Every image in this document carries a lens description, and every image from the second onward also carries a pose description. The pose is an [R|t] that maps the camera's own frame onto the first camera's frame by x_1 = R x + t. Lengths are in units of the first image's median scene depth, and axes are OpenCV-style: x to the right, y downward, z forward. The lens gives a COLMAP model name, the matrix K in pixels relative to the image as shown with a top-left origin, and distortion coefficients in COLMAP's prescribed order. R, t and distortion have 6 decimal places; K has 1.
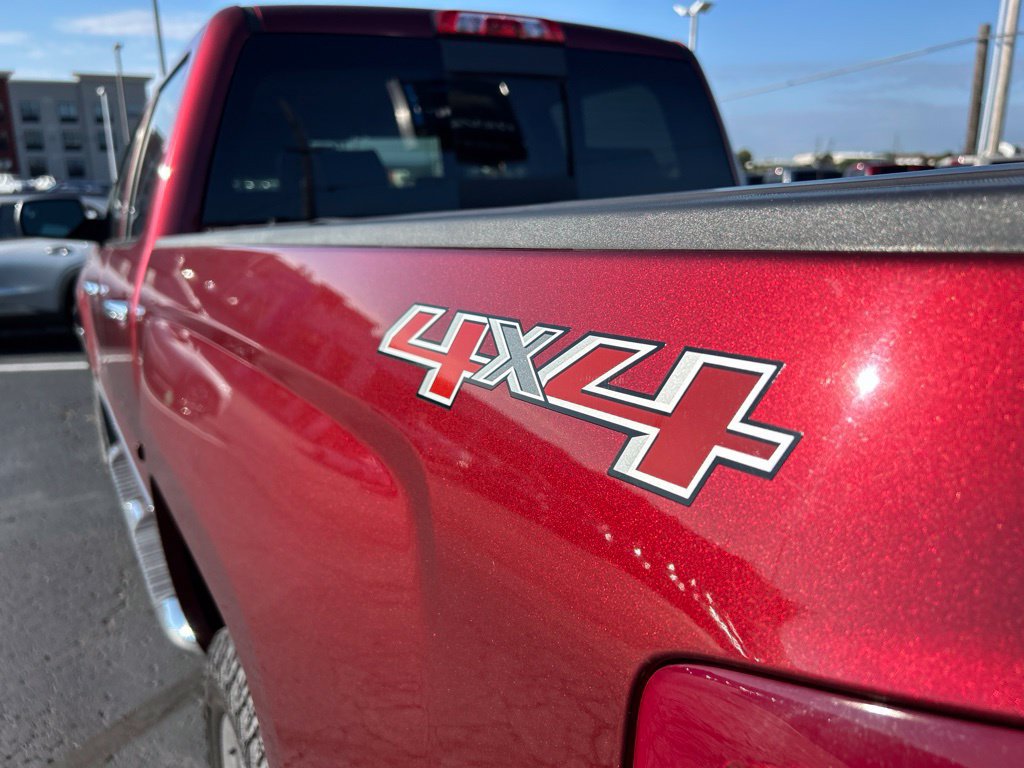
lens RADIAL K [[767.9, 0, 512.0], [0, 767.9, 384.0], [0, 0, 1]] dist [-0.000596, -0.002971]
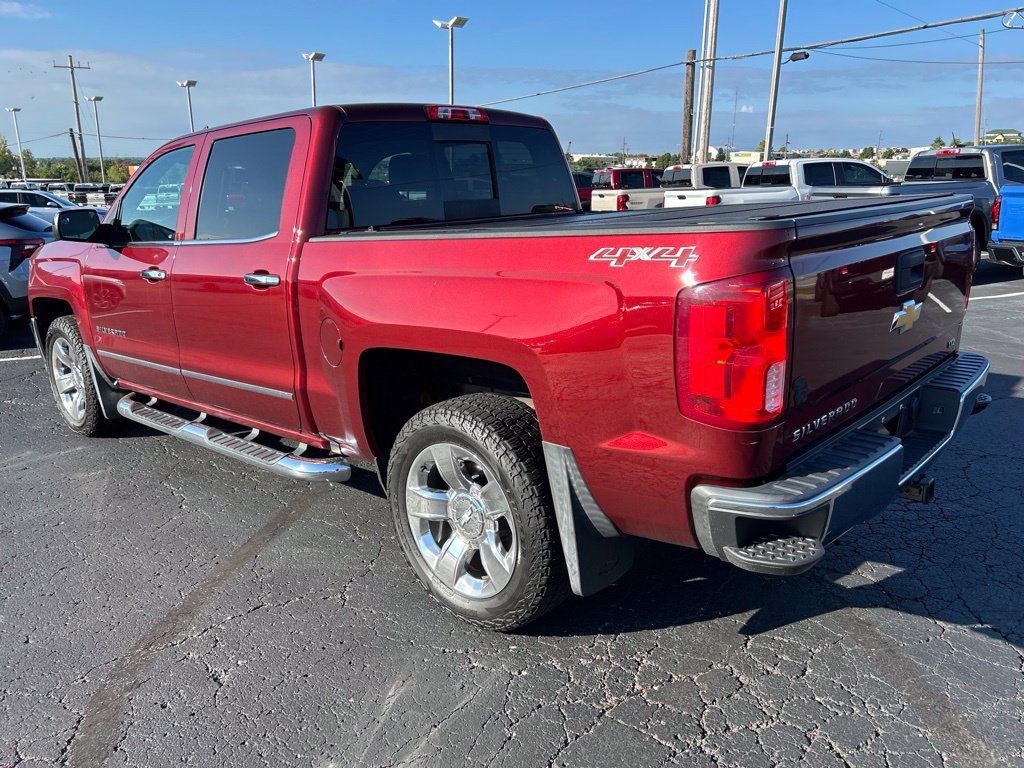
lens RADIAL K [[822.1, 0, 512.0], [0, 822.1, 384.0], [0, 0, 1]] dist [0.005539, -0.009480]
pose [[0.948888, -0.067162, 0.308385, -0.388533], [0.070641, 0.997502, -0.000118, 0.116874], [-0.307606, 0.021896, 0.951262, -0.601957]]
